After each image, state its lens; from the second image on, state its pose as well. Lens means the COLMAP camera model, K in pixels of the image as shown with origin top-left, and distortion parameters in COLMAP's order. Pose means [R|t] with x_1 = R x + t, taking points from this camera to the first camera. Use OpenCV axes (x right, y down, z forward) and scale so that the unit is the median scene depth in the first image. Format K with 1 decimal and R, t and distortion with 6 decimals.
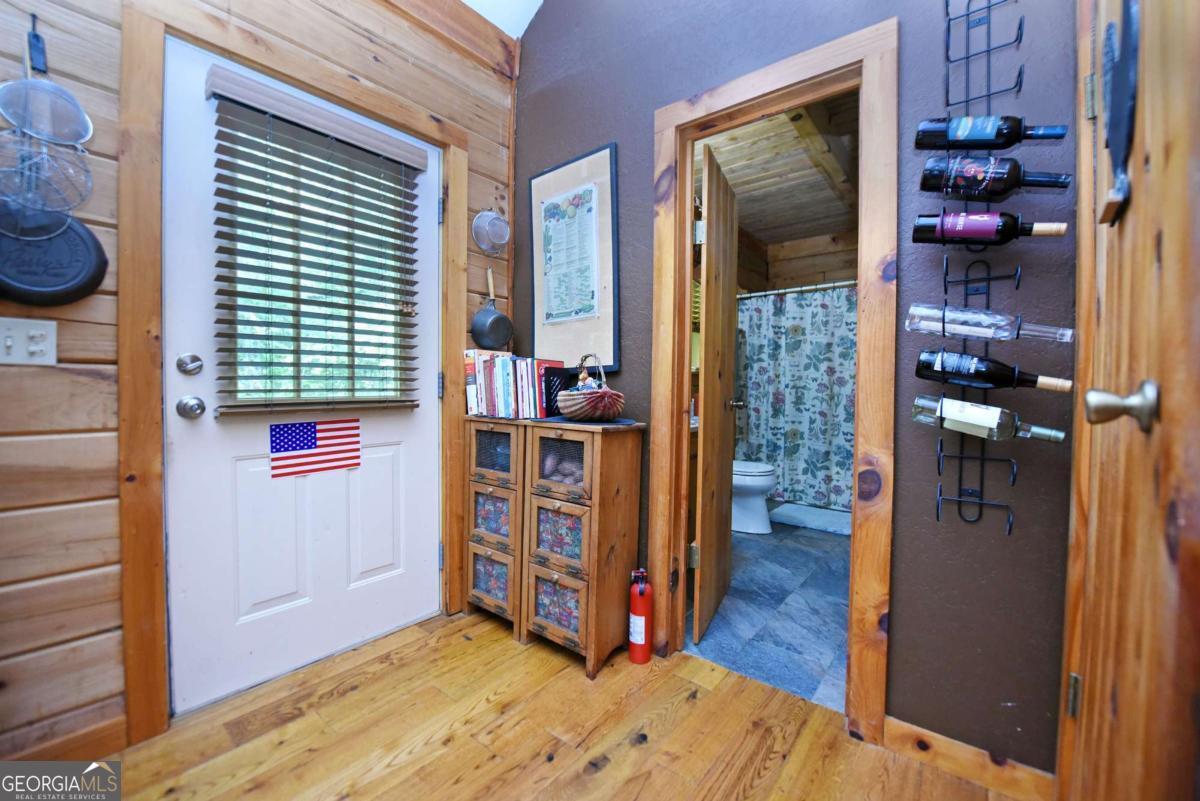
lens RADIAL K [[478.6, 0, 604.0], [0, 478.6, 394.8], [0, 0, 1]] dist [-0.019348, -0.000963]
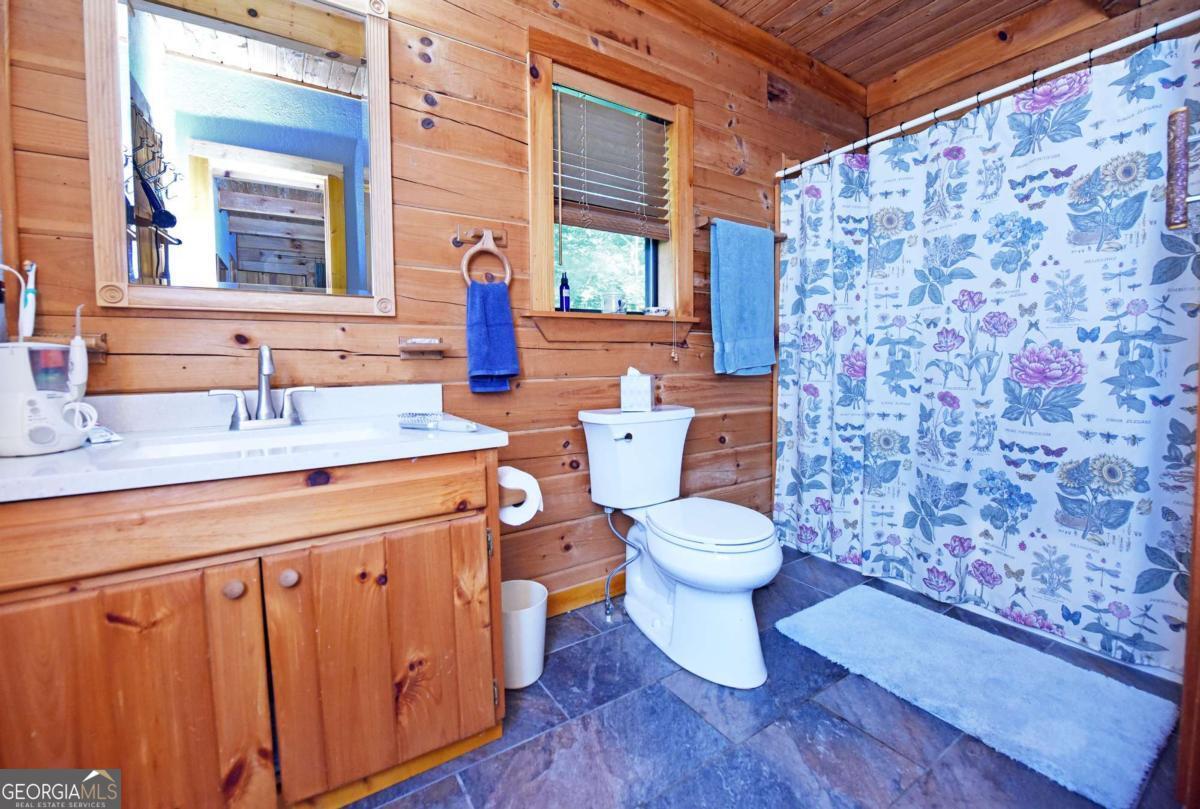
lens RADIAL K [[493.8, 0, 601.6], [0, 493.8, 388.6], [0, 0, 1]] dist [-0.018778, 0.000101]
pose [[0.947607, -0.003230, -0.319424, 0.291251], [0.014956, 0.999301, 0.034266, 0.009725], [0.319090, -0.037248, 0.946992, 0.455331]]
